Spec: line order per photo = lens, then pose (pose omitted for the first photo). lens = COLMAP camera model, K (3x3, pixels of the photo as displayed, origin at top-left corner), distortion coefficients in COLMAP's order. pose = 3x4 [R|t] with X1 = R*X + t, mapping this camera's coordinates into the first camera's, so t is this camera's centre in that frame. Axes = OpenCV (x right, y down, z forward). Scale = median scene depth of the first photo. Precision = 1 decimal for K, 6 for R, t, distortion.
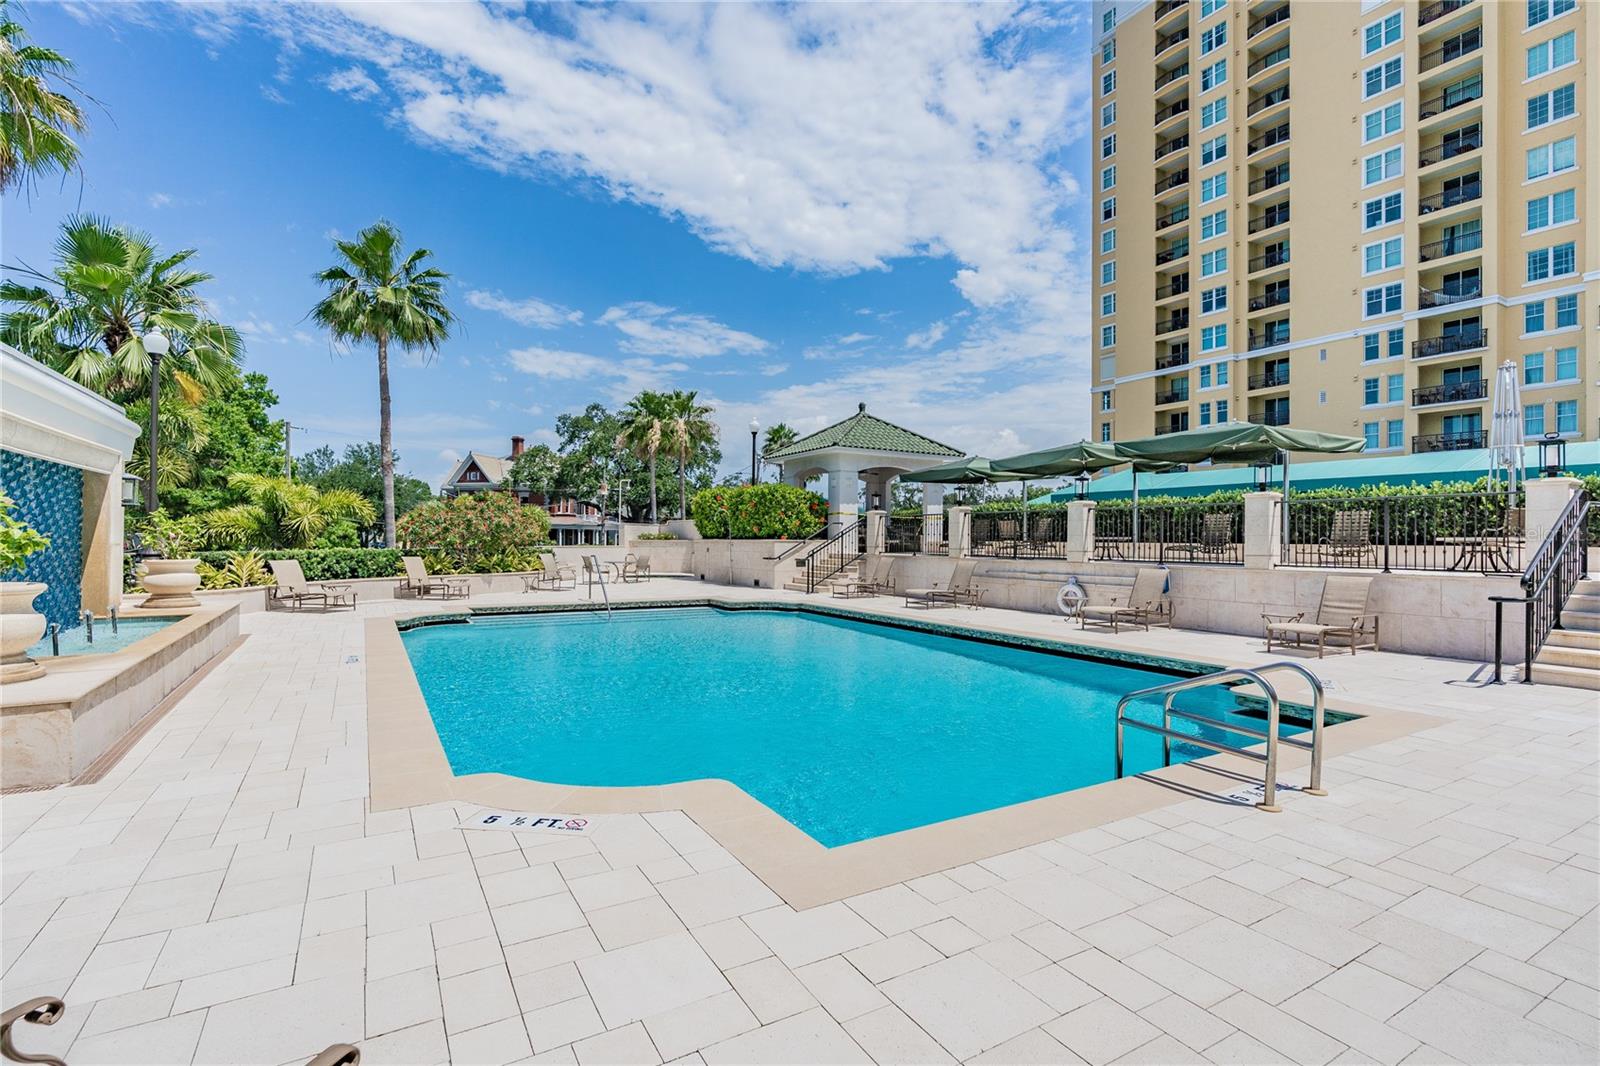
lens RADIAL K [[763.4, 0, 800.0], [0, 763.4, 533.0], [0, 0, 1]] dist [0.003441, 0.000567]
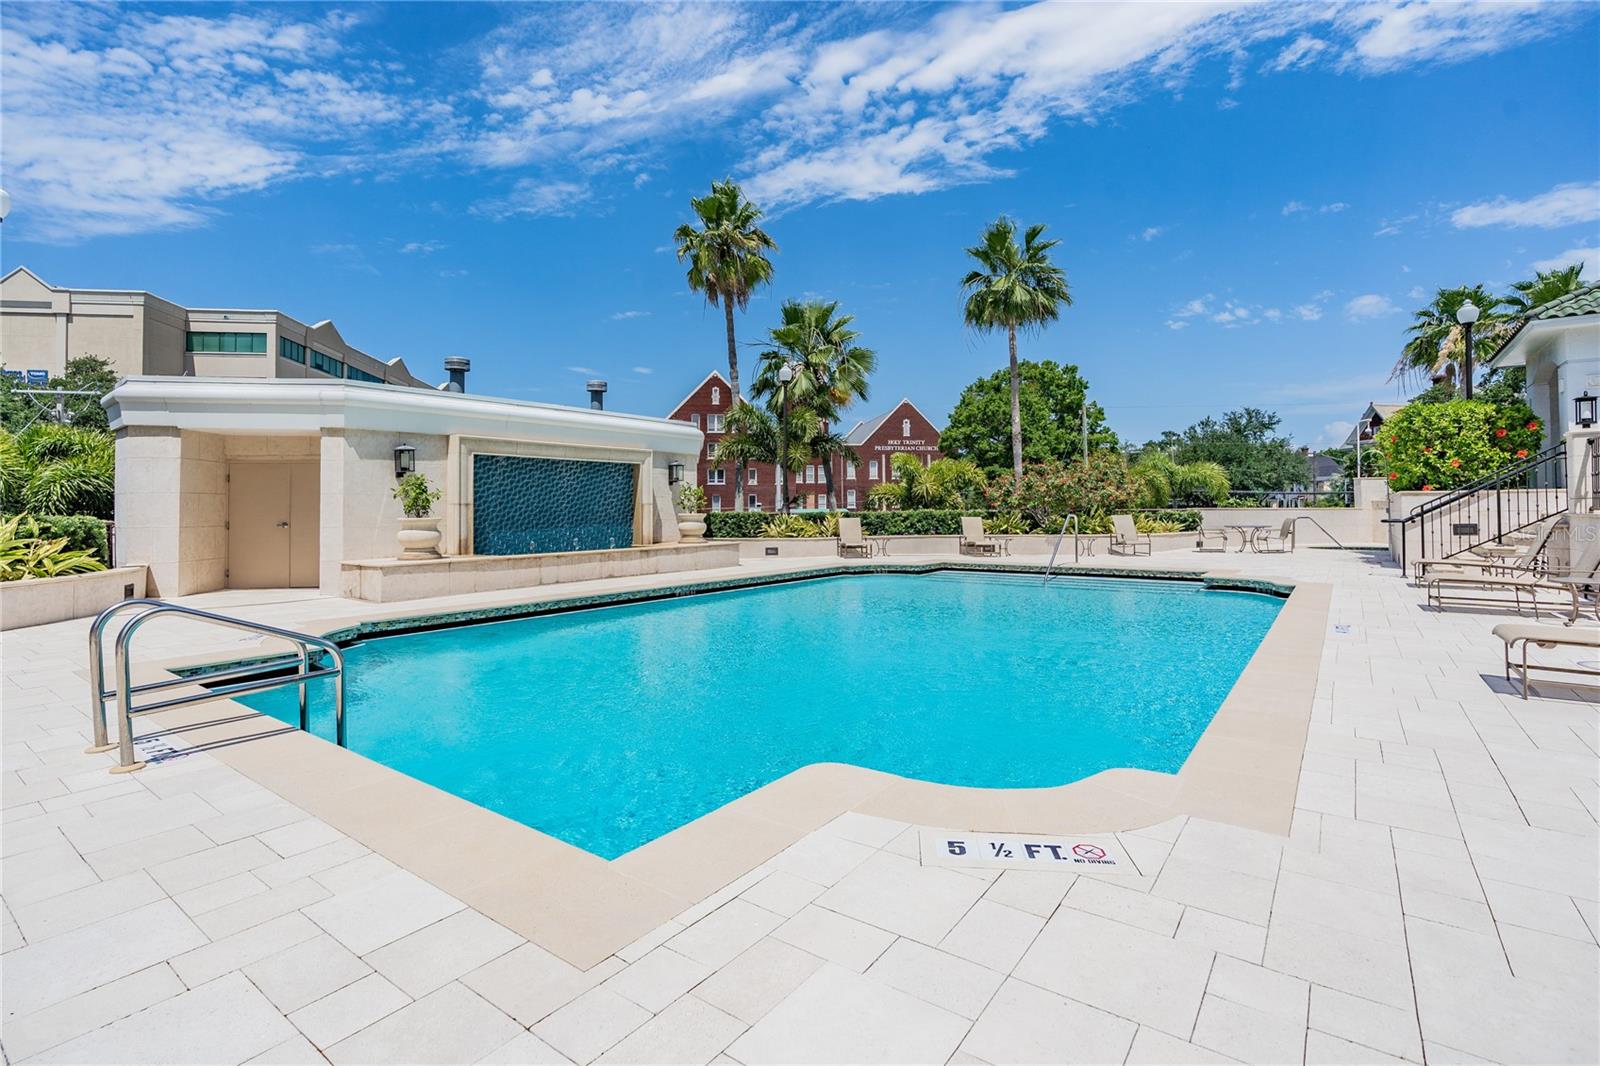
lens RADIAL K [[732.2, 0, 811.8], [0, 732.2, 488.5], [0, 0, 1]] dist [-0.005628, 0.005995]
pose [[0.408869, -0.031266, -0.912057, 0.308651], [0.017872, 0.999496, -0.026251, 0.012089], [0.912418, -0.005567, 0.409221, 0.306256]]
